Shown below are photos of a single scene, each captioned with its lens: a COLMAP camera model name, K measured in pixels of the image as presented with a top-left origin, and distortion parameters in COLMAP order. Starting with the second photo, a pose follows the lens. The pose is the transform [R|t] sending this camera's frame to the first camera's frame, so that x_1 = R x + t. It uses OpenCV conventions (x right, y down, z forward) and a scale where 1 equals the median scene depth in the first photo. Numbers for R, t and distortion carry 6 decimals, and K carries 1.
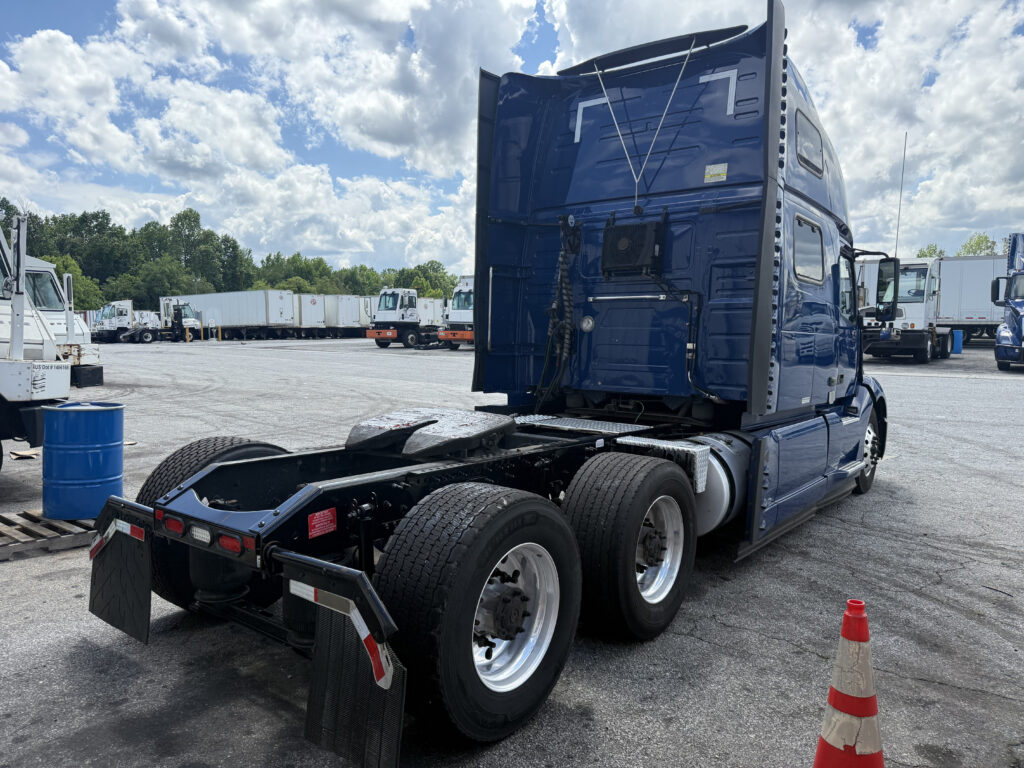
lens RADIAL K [[714.1, 0, 516.6], [0, 714.1, 382.8], [0, 0, 1]] dist [0.004227, 0.000117]
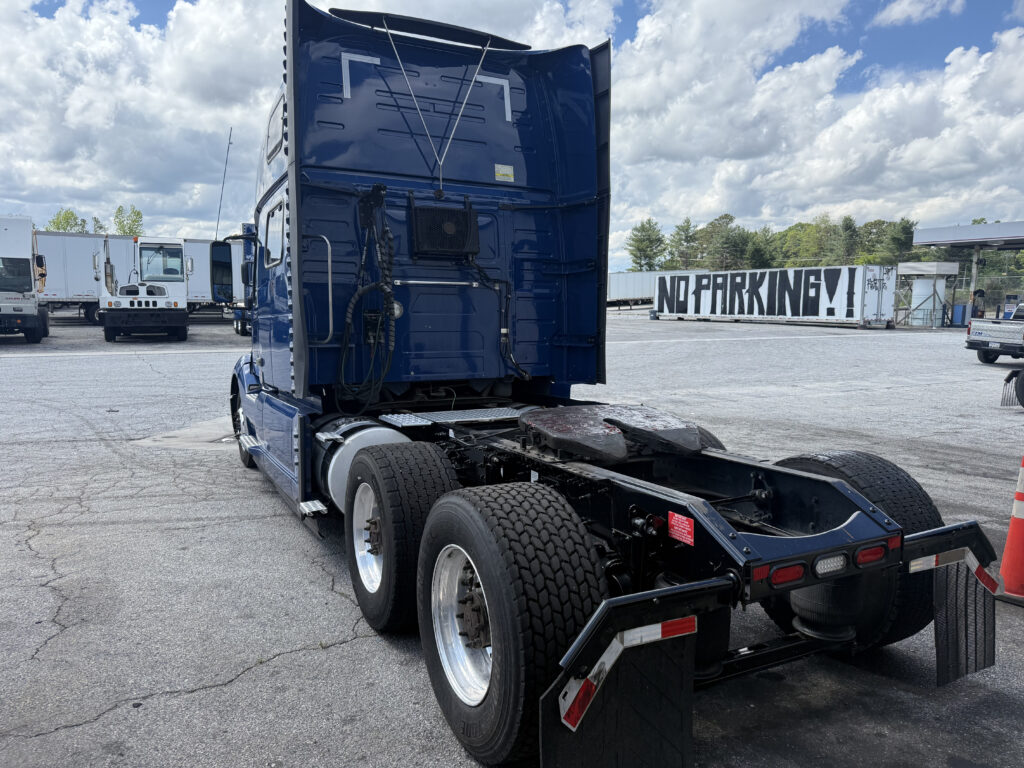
lens RADIAL K [[714.1, 0, 516.6], [0, 714.1, 382.8], [0, 0, 1]] dist [0.004227, 0.000117]
pose [[0.423154, -0.090796, 0.901497, -0.695564], [0.060896, 0.995567, 0.071686, -0.047118], [-0.904009, 0.024564, 0.426807, 0.494826]]
